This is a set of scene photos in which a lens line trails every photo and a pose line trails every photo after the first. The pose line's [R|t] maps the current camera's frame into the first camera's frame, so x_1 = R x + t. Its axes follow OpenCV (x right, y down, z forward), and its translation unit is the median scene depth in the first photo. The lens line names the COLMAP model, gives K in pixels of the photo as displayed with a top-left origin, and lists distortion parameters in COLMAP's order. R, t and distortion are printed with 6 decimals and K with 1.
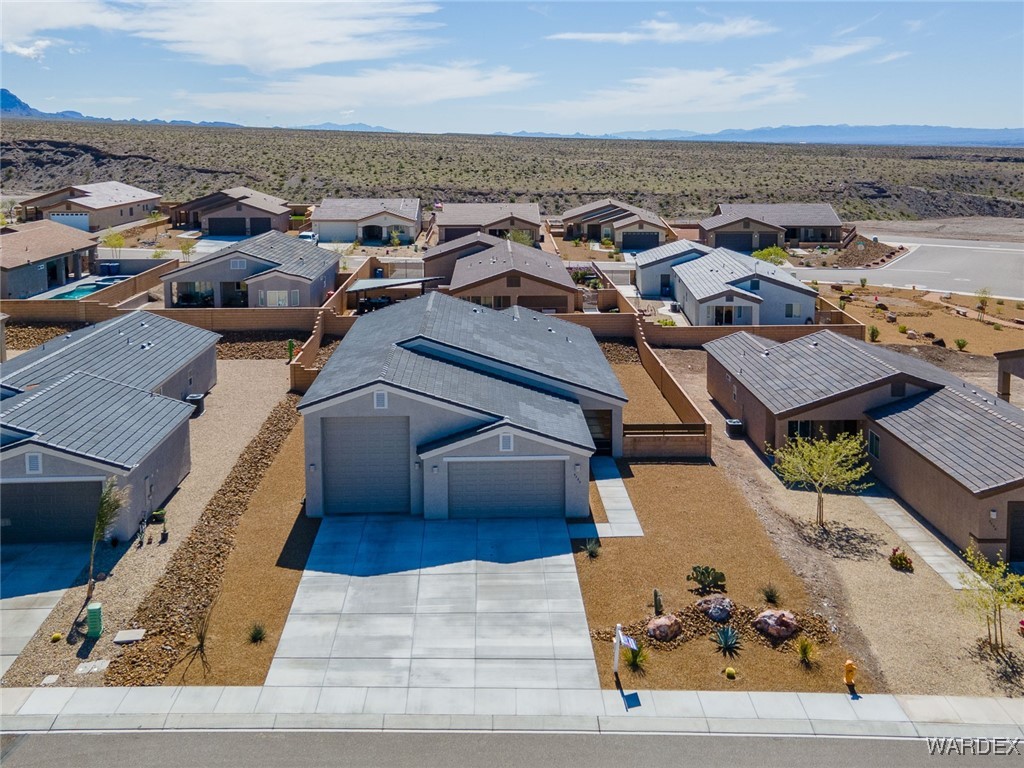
lens RADIAL K [[885.2, 0, 500.0], [0, 885.2, 297.5], [0, 0, 1]] dist [0.034903, -0.004440]
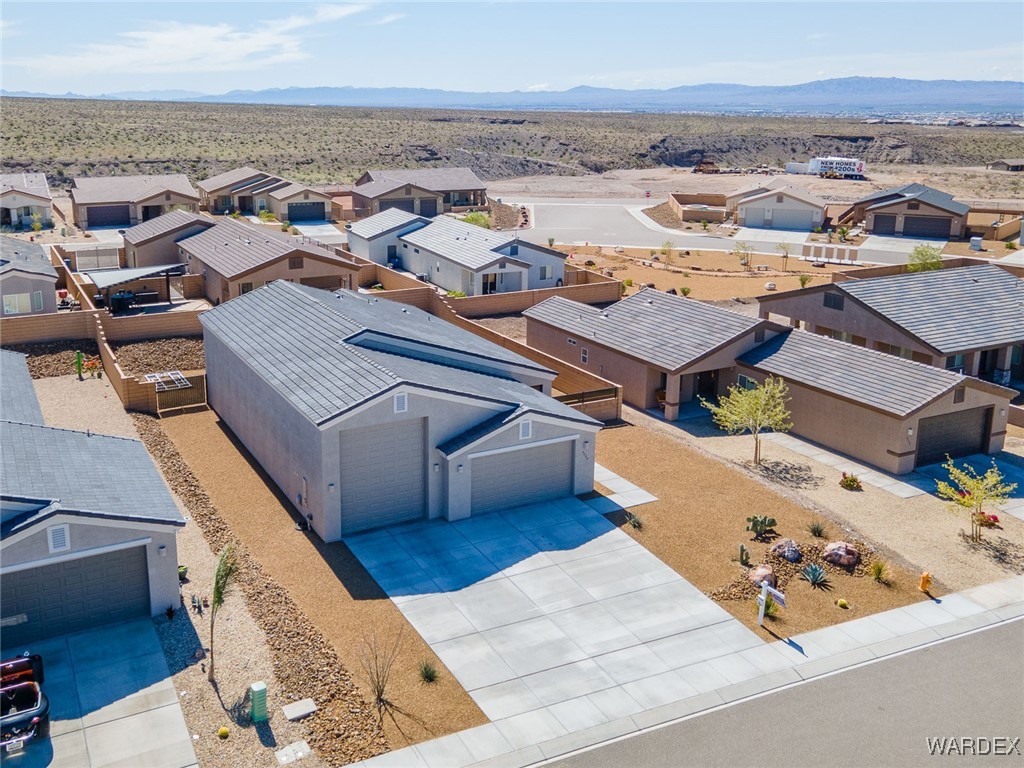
lens RADIAL K [[885.2, 0, 390.8], [0, 885.2, 409.7], [0, 0, 1]] dist [0.034903, -0.004440]
pose [[0.919254, -0.130001, 0.371580, -0.319792], [0.070230, 0.982914, 0.170141, -0.022356], [-0.387350, -0.130307, 0.912677, 0.117340]]
